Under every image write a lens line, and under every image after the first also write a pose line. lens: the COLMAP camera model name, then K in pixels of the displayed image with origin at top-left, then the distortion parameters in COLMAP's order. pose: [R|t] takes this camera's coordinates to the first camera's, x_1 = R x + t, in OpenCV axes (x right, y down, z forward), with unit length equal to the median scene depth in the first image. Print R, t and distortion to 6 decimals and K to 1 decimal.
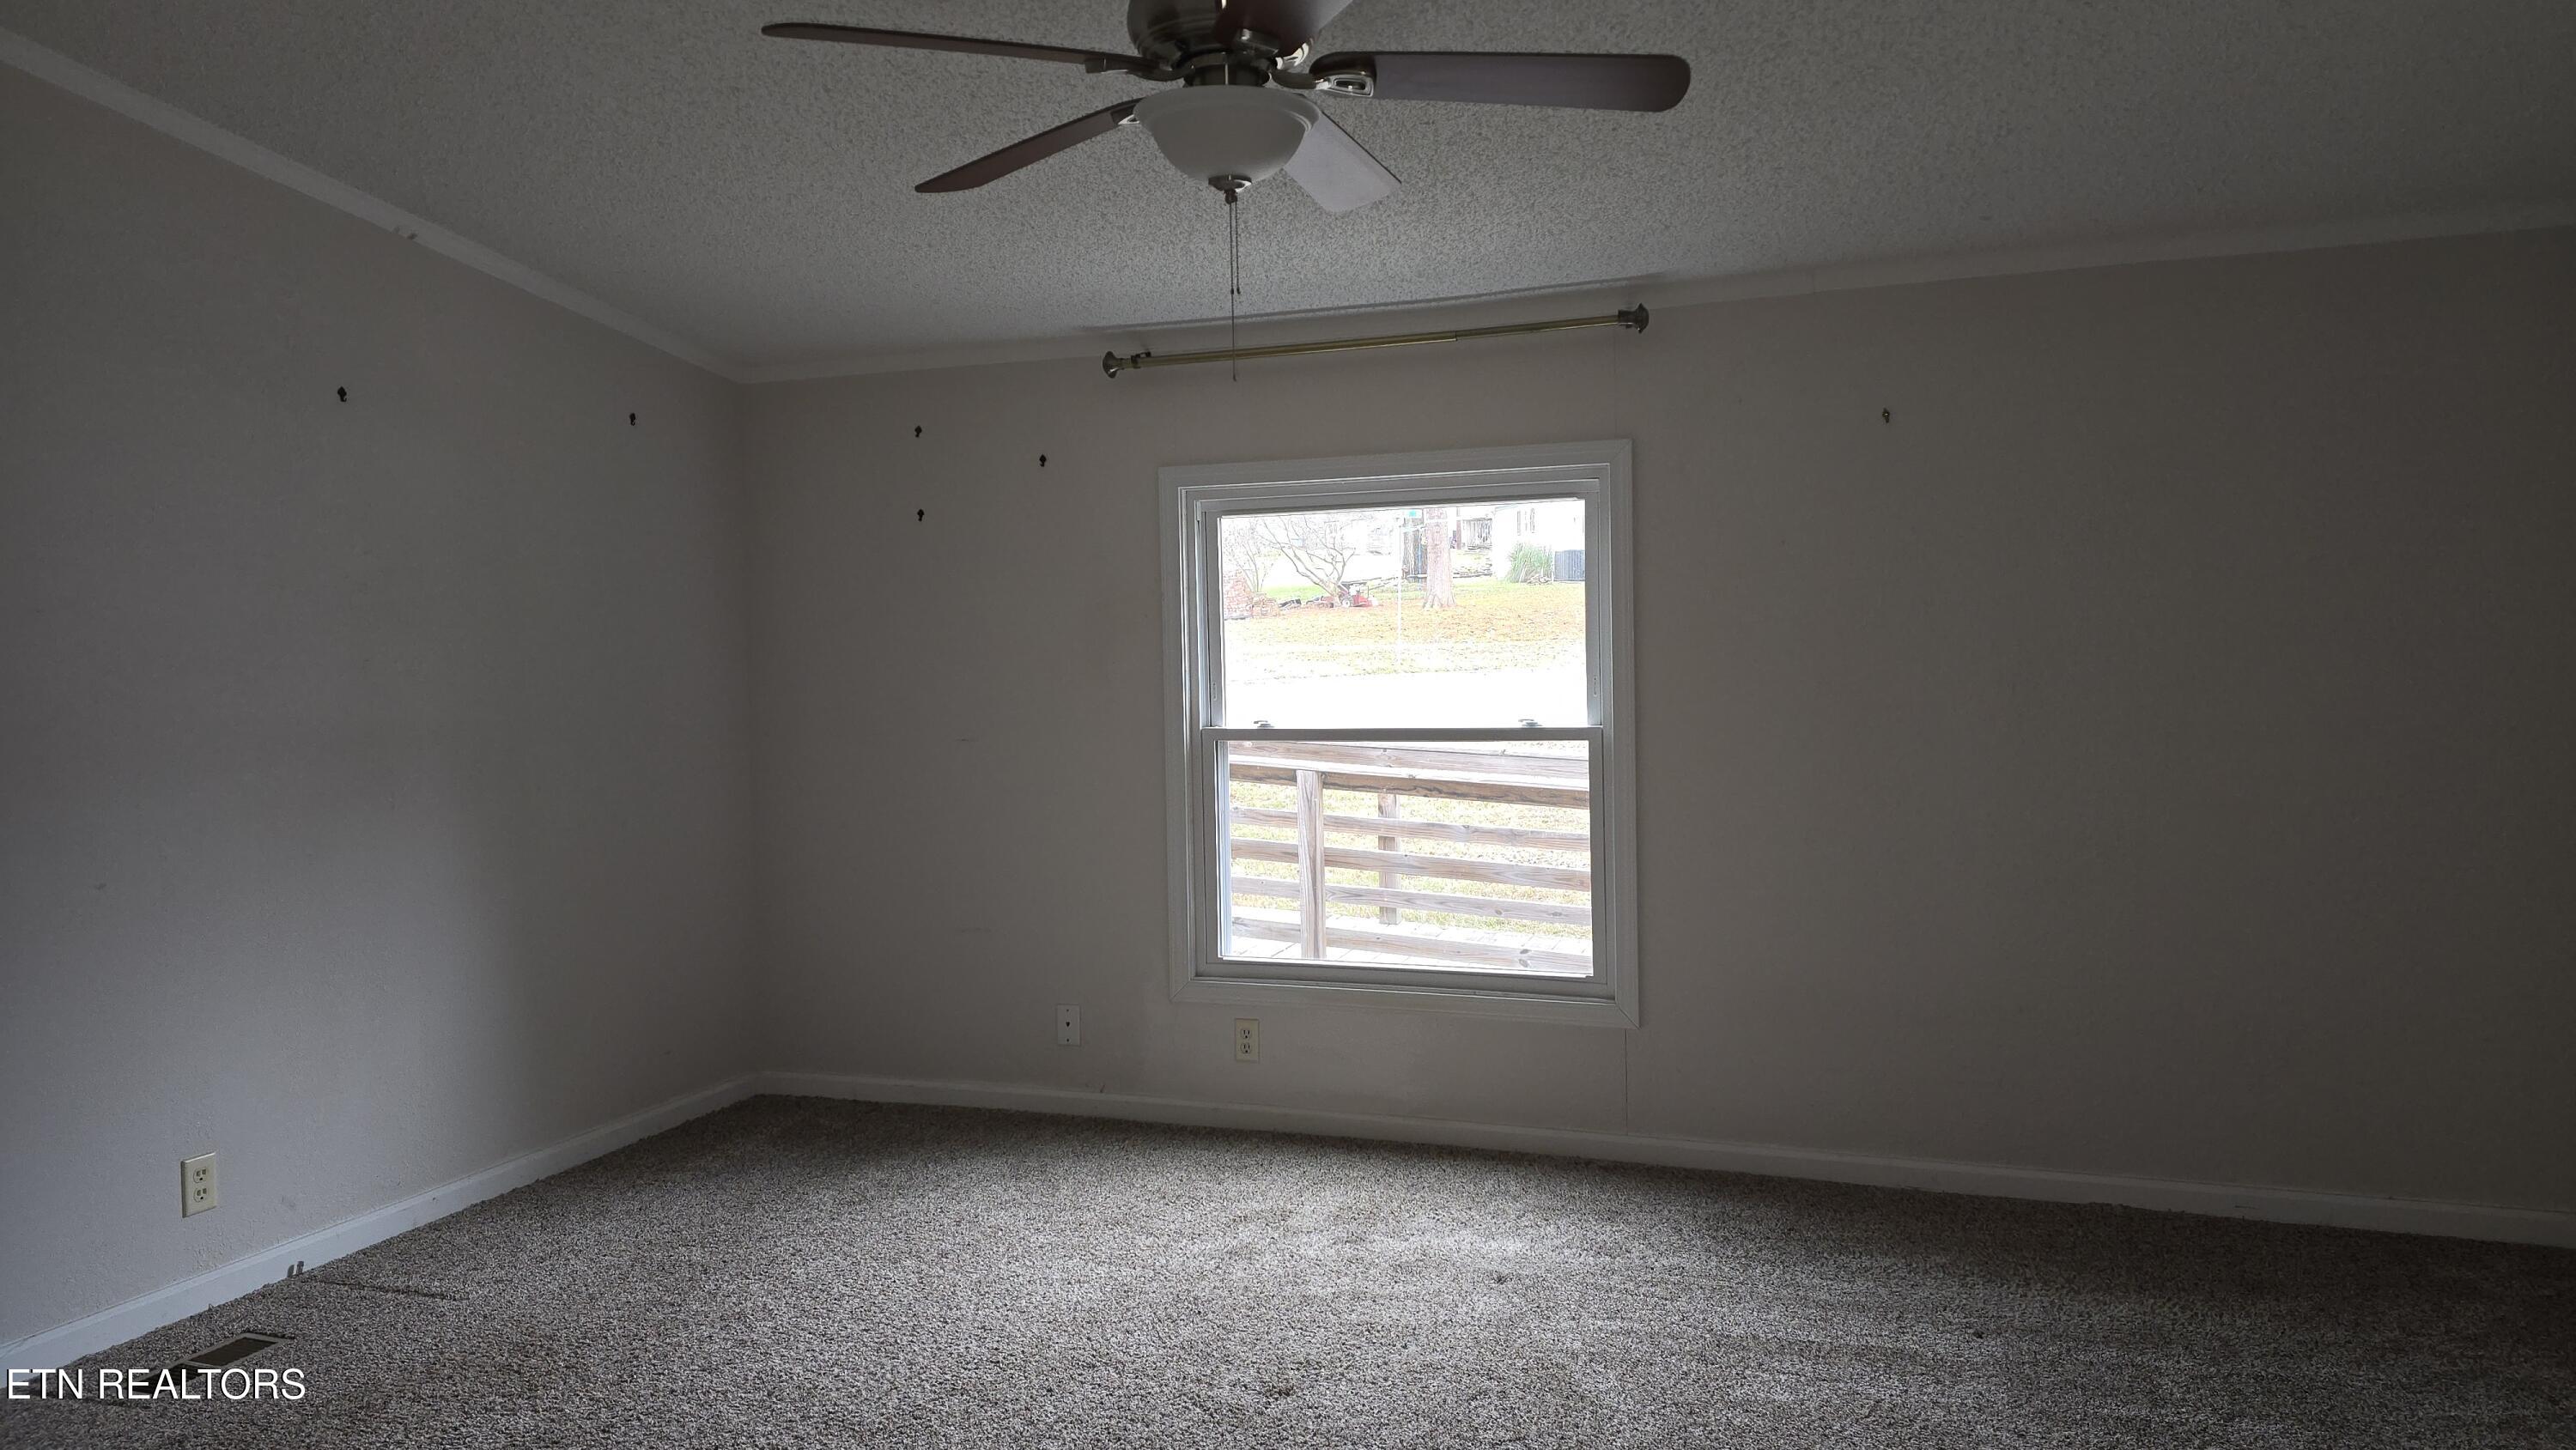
lens RADIAL K [[1706.3, 0, 1292.3], [0, 1706.3, 708.9], [0, 0, 1]] dist [0.104516, -0.102484]
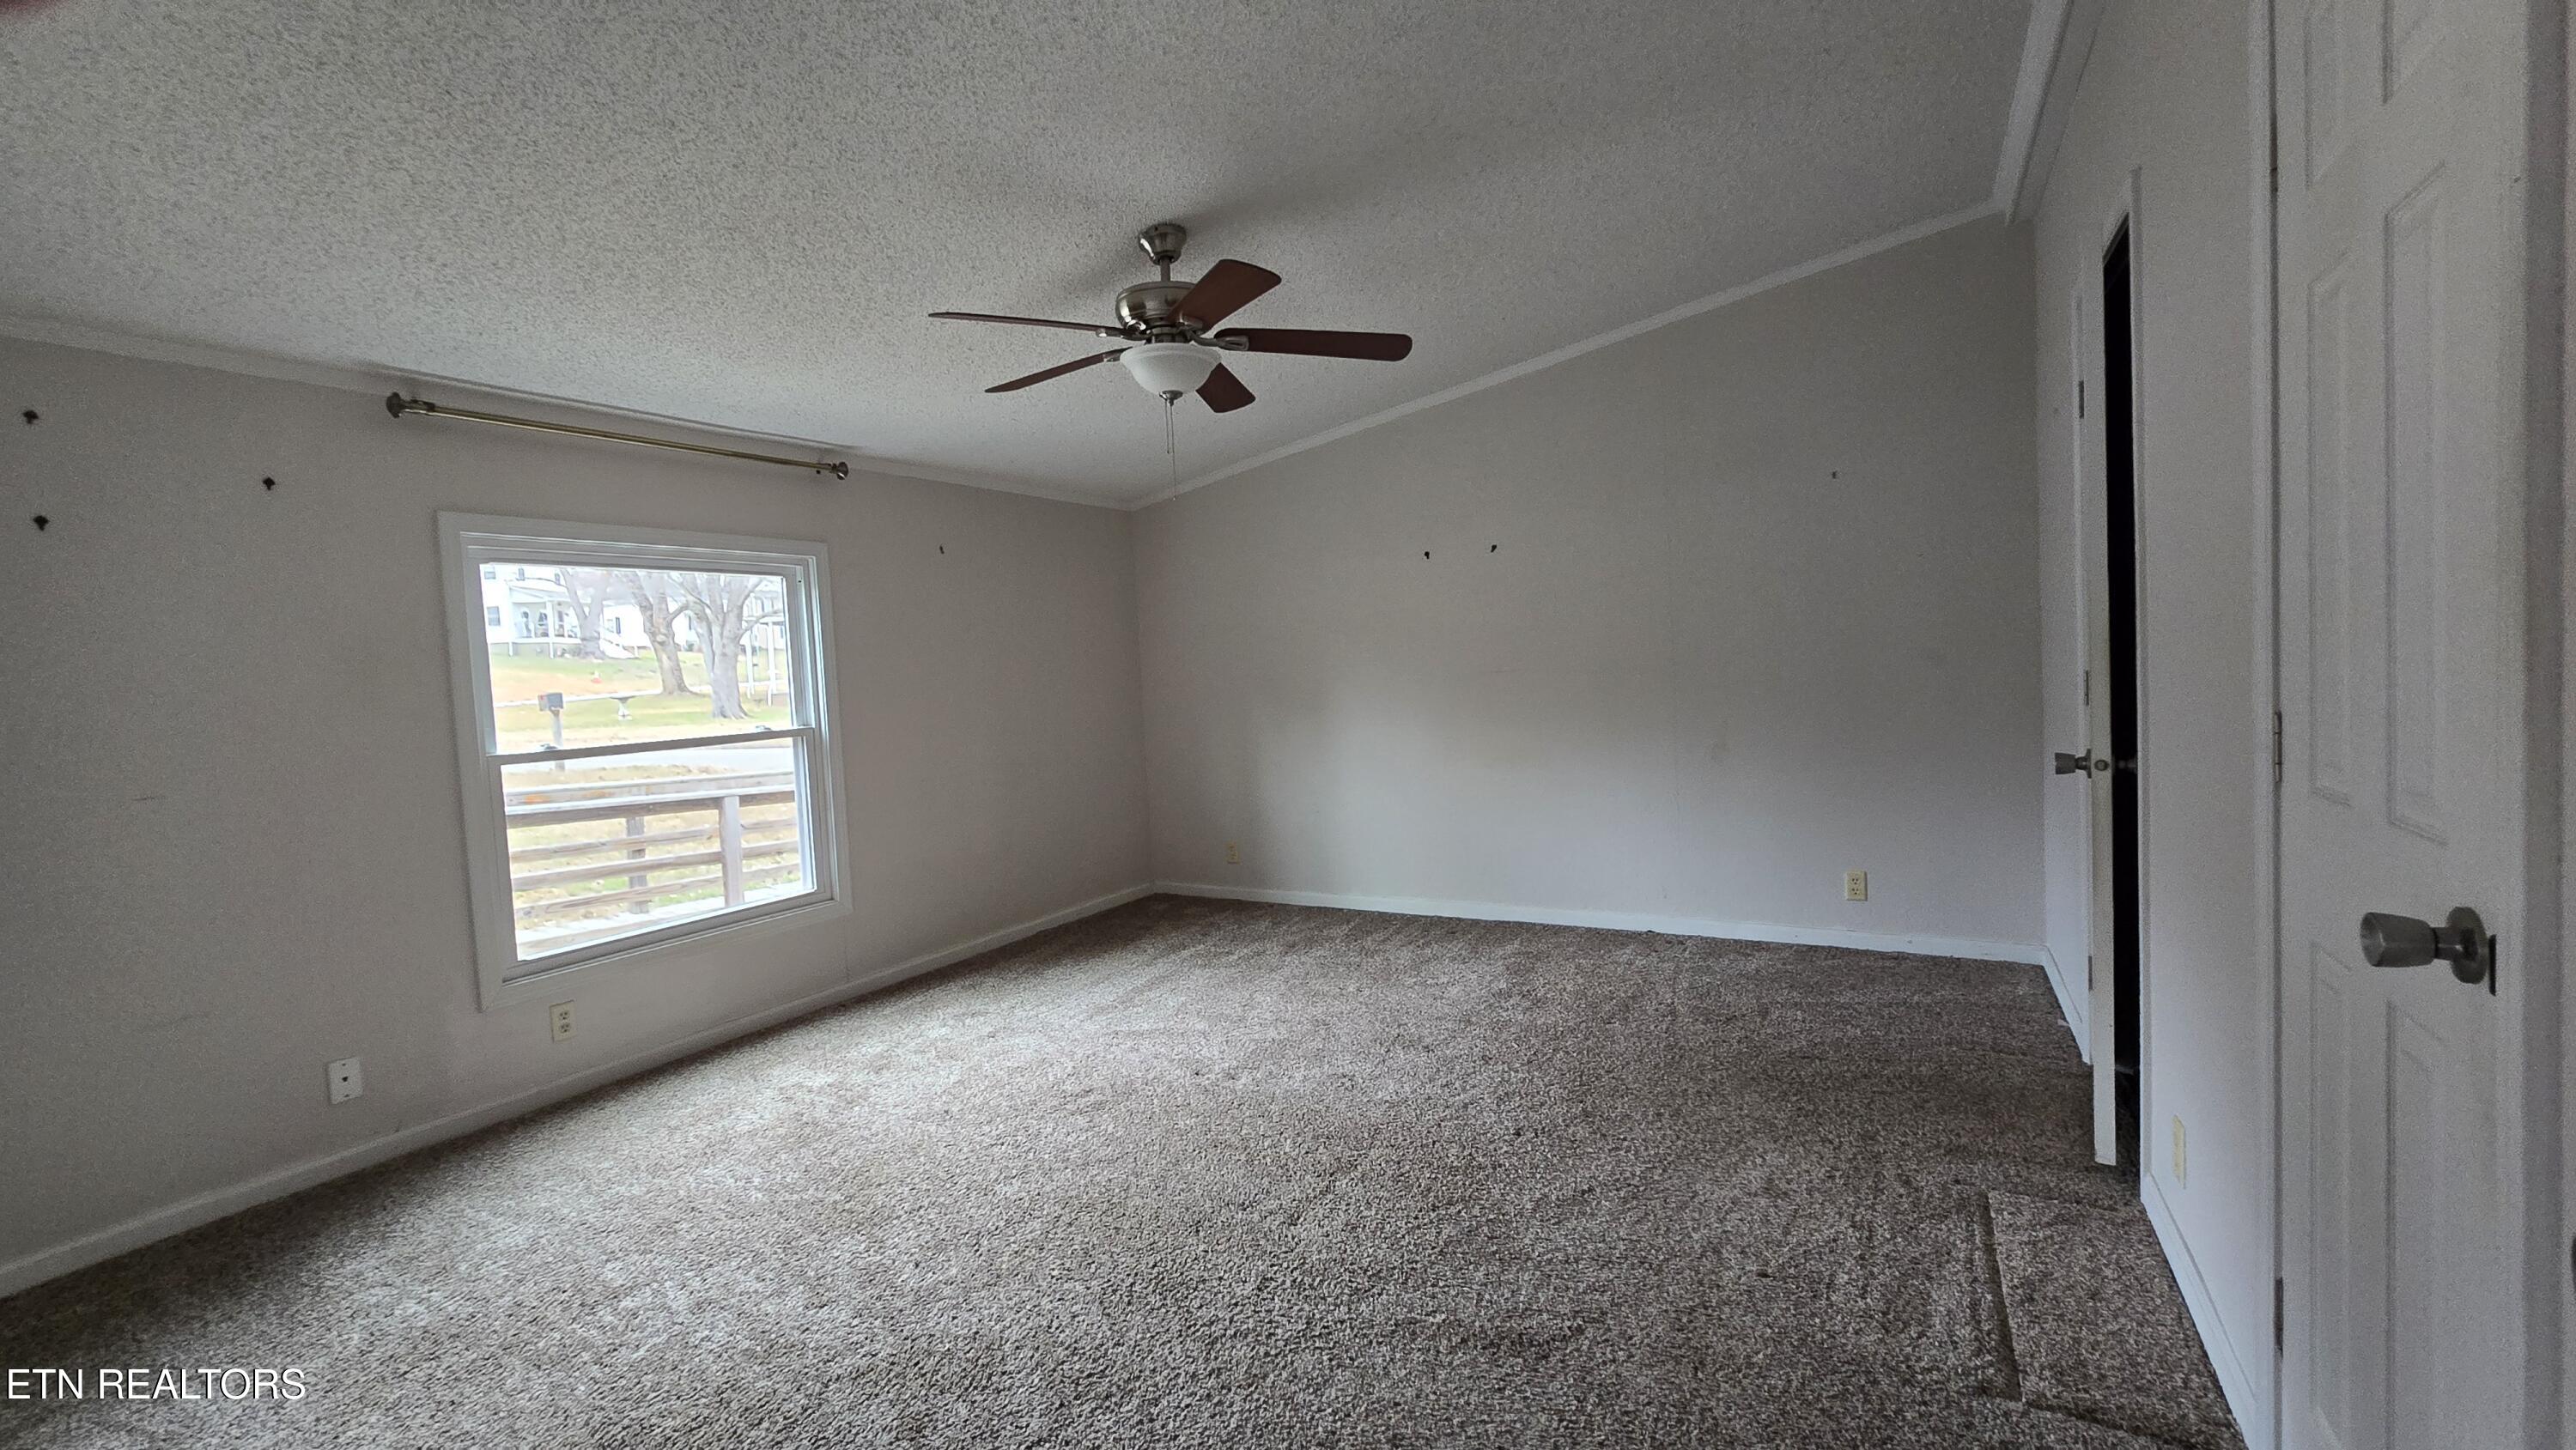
lens RADIAL K [[1002.9, 0, 1284.8], [0, 1002.9, 713.5], [0, 0, 1]] dist [-0.000263, 0.000117]
pose [[0.218103, -0.041011, 0.975064, -0.608143], [0.089418, 0.995754, 0.021880, 0.017155], [-0.971821, 0.082416, 0.220844, 0.386216]]
